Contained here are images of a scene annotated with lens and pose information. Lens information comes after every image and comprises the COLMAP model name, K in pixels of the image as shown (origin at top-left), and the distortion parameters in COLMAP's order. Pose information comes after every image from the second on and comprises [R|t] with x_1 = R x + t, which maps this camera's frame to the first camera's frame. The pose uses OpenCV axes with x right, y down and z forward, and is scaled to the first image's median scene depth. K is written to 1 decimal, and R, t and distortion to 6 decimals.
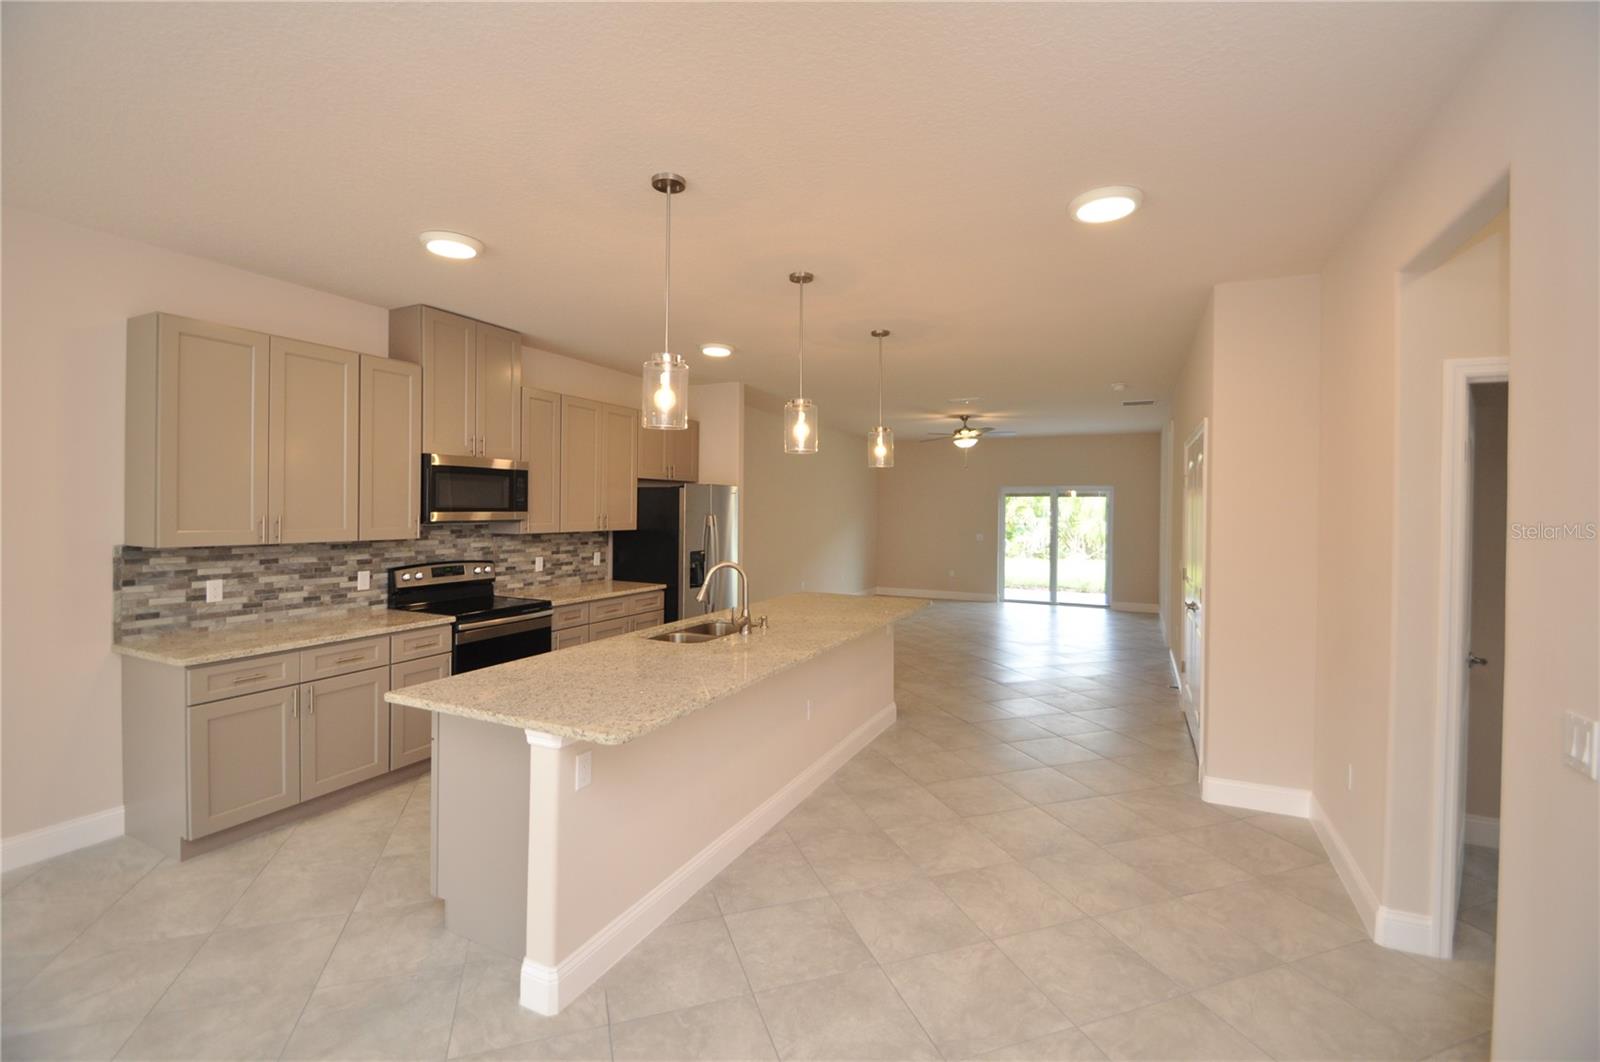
lens RADIAL K [[696.2, 0, 798.2], [0, 696.2, 510.3], [0, 0, 1]] dist [0.022780, -0.022009]
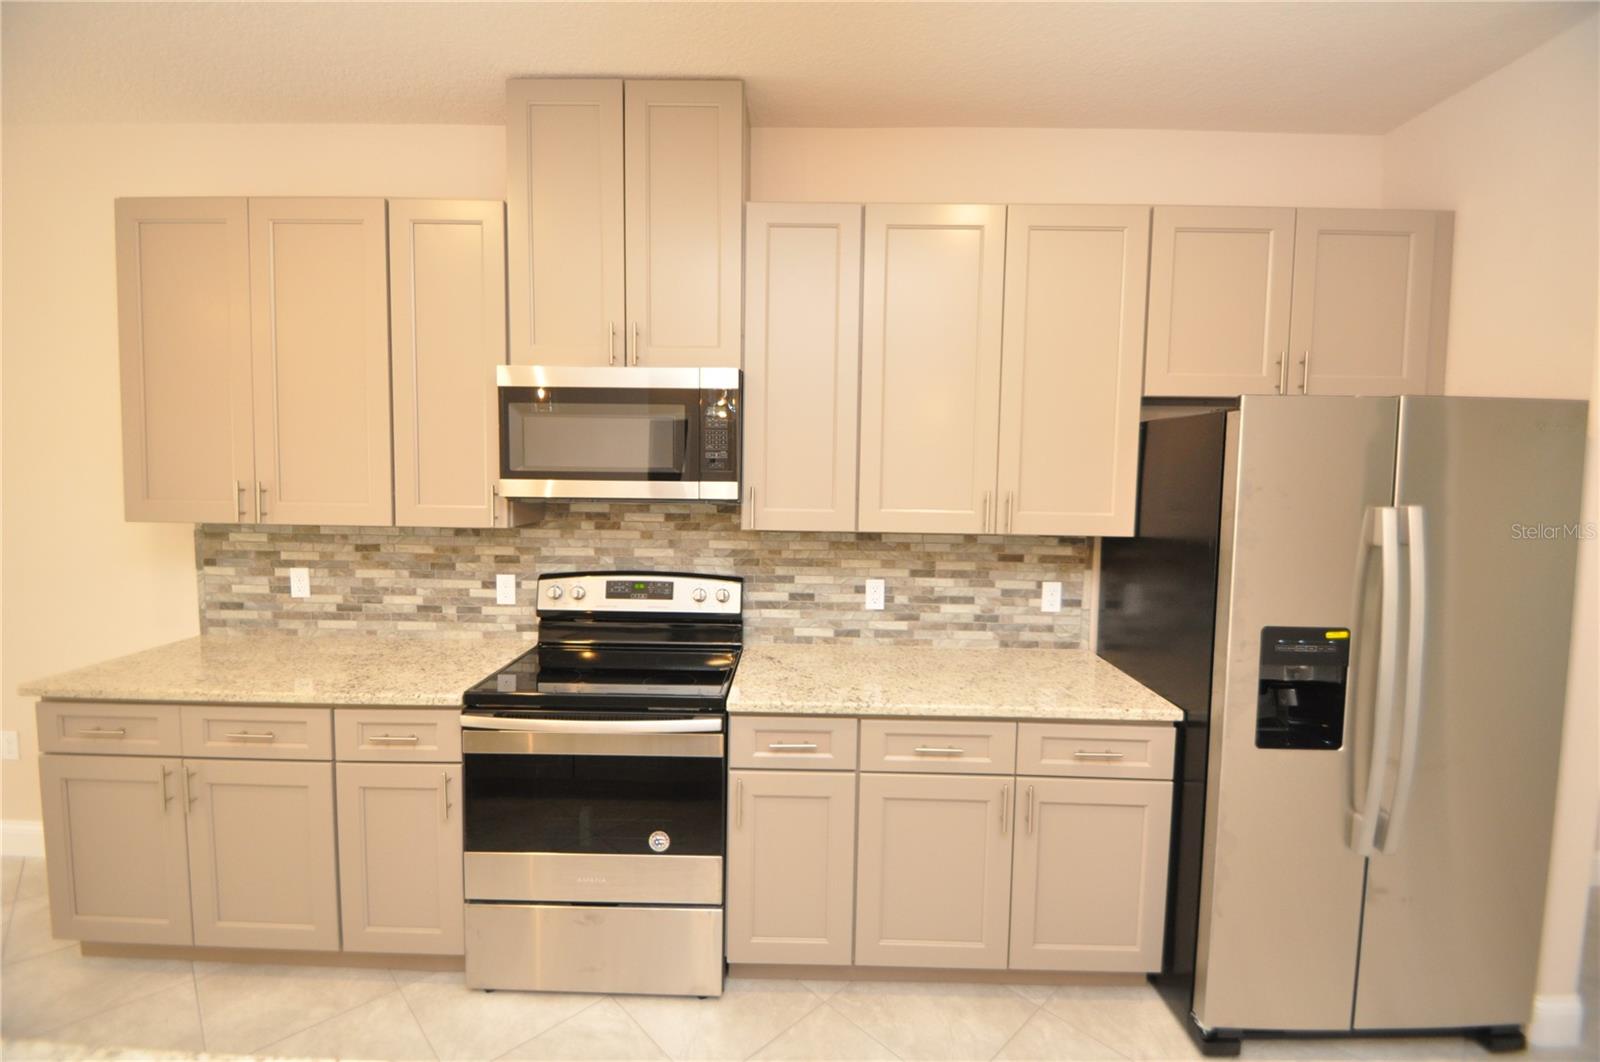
lens RADIAL K [[696.2, 0, 798.2], [0, 696.2, 510.3], [0, 0, 1]] dist [0.022780, -0.022009]
pose [[0.423816, 0.050169, -0.904358, 0.038712], [-0.013285, 0.998702, 0.049177, -0.002835], [0.905651, -0.008828, 0.423932, 0.941594]]
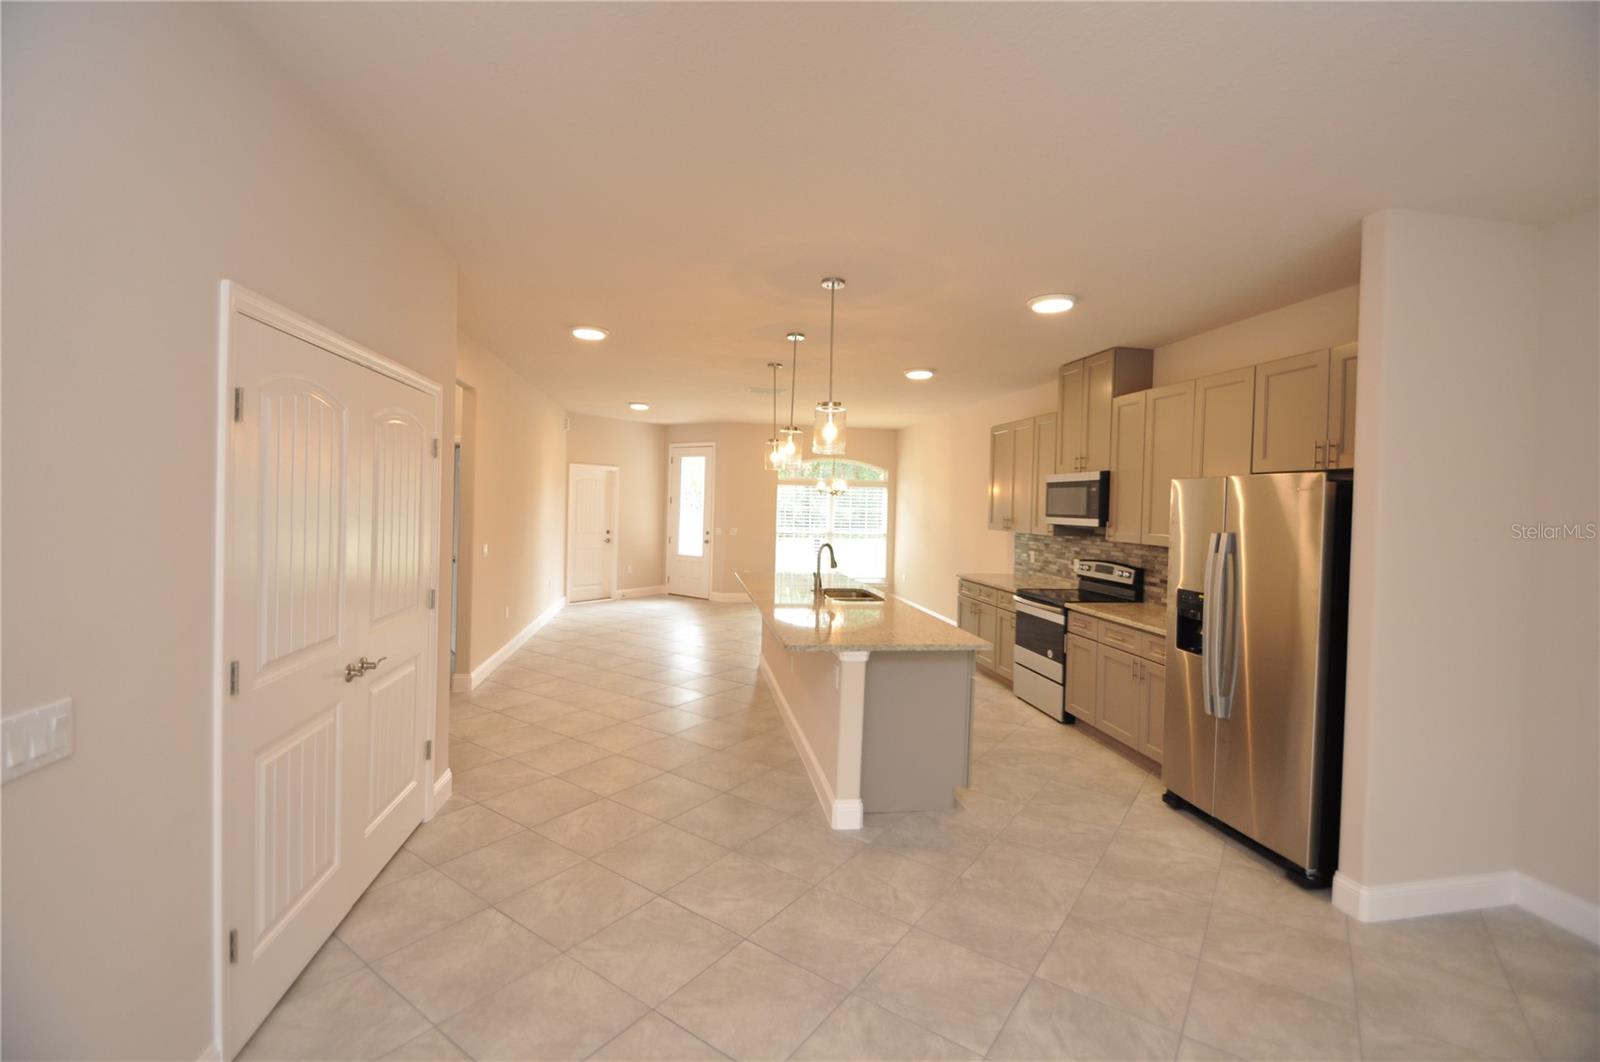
lens RADIAL K [[696.2, 0, 798.2], [0, 696.2, 510.3], [0, 0, 1]] dist [0.022780, -0.022009]
pose [[-0.816724, -0.024498, -0.576509, 0.651325], [-0.036019, 0.999314, 0.008563, -0.004689], [0.575904, 0.027759, -0.817046, 1.777912]]
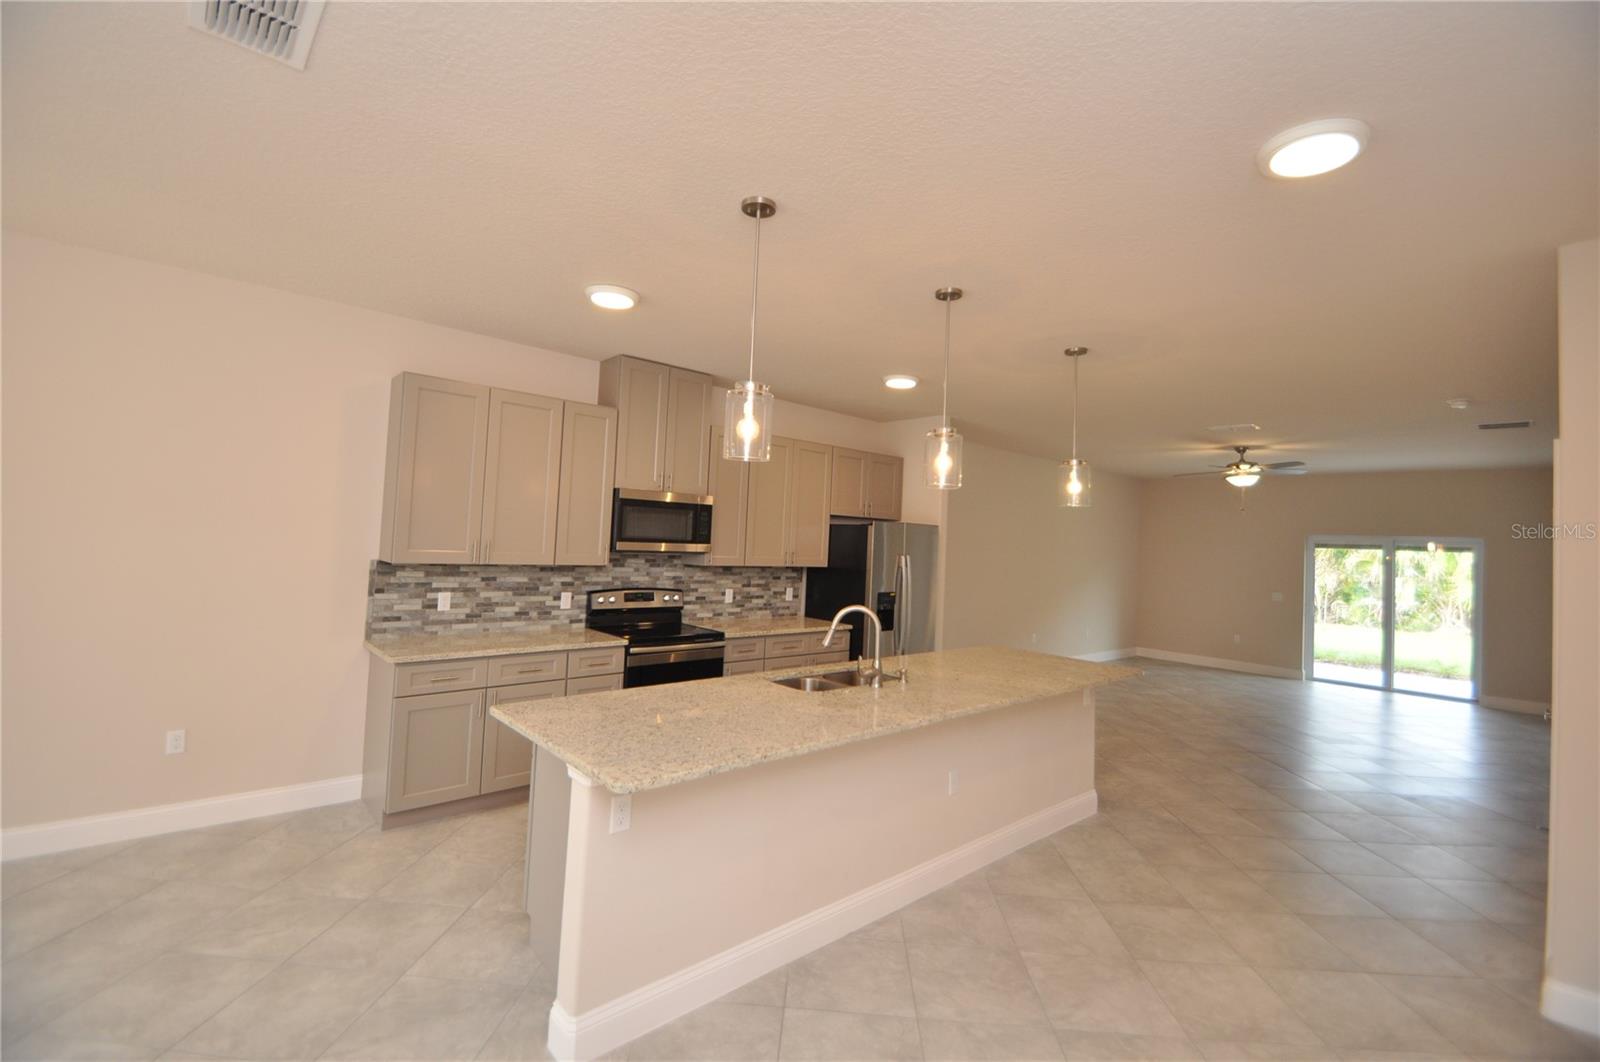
lens RADIAL K [[696.2, 0, 798.2], [0, 696.2, 510.3], [0, 0, 1]] dist [0.022780, -0.022009]
pose [[0.925493, 0.015461, -0.378449, 0.141984], [-0.036855, 0.998101, -0.049352, -0.002897], [0.376967, 0.059623, 0.924306, 0.092659]]
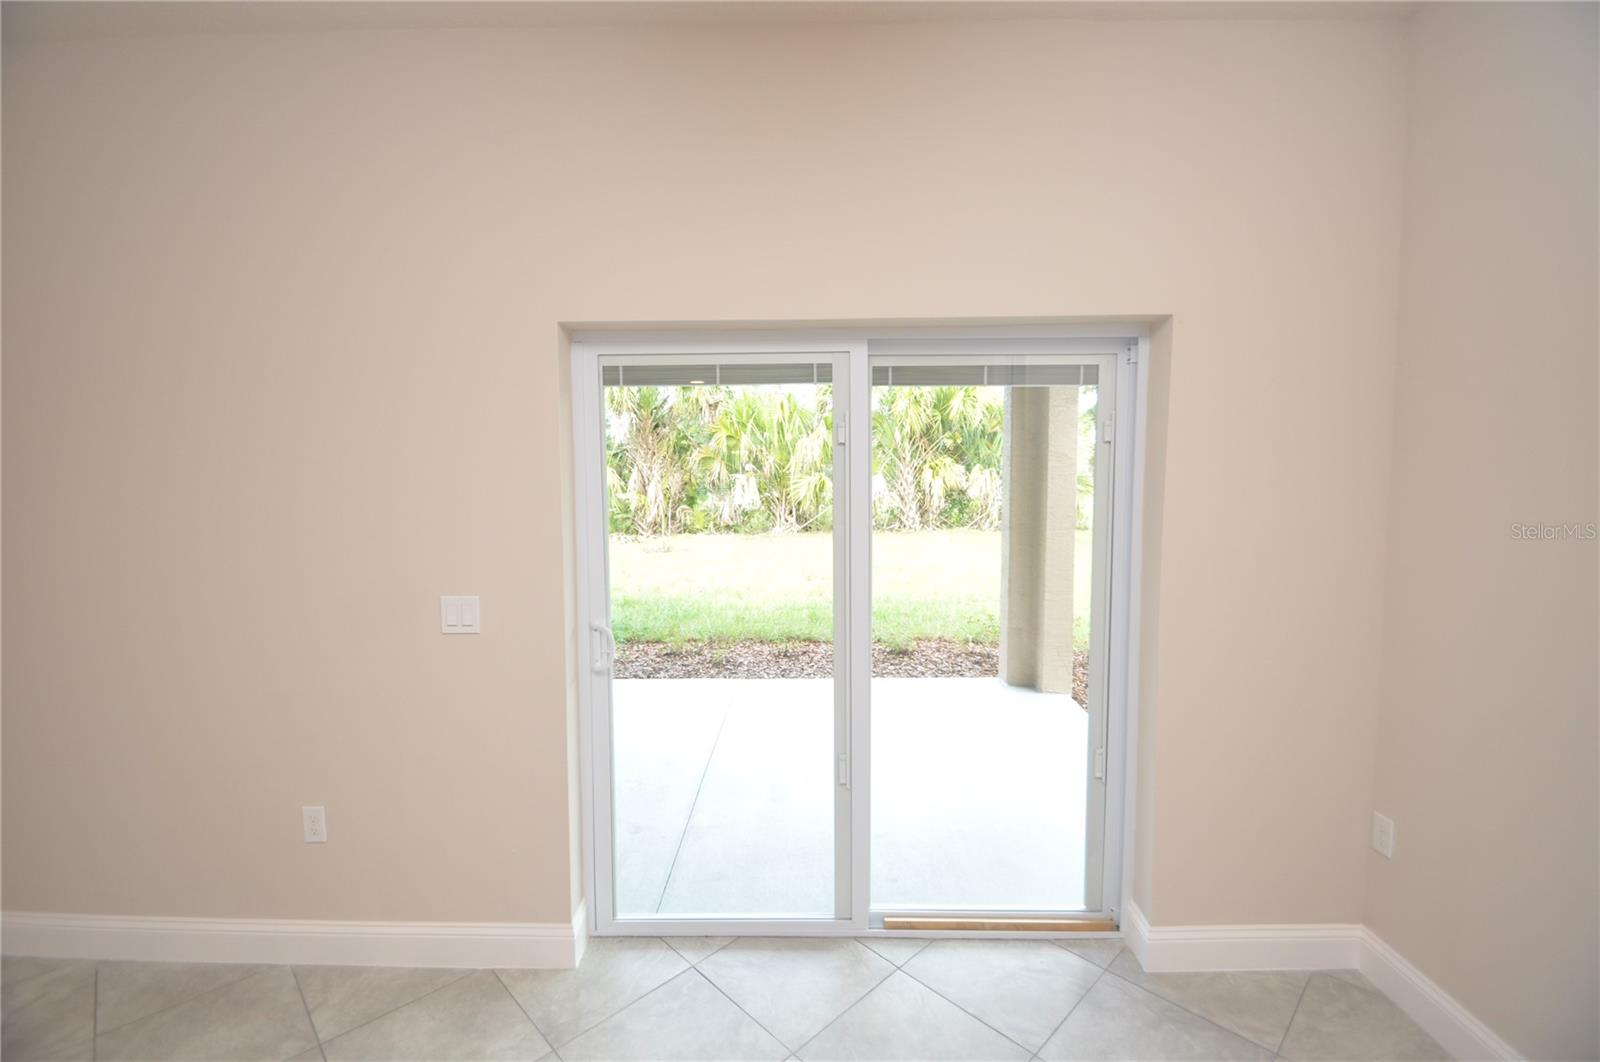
lens RADIAL K [[696.2, 0, 798.2], [0, 696.2, 510.3], [0, 0, 1]] dist [0.022780, -0.022009]
pose [[0.906505, -0.046087, 0.419672, 0.721262], [0.018347, 0.997385, 0.069898, 0.002926], [-0.421796, -0.055663, 0.904980, 2.200573]]
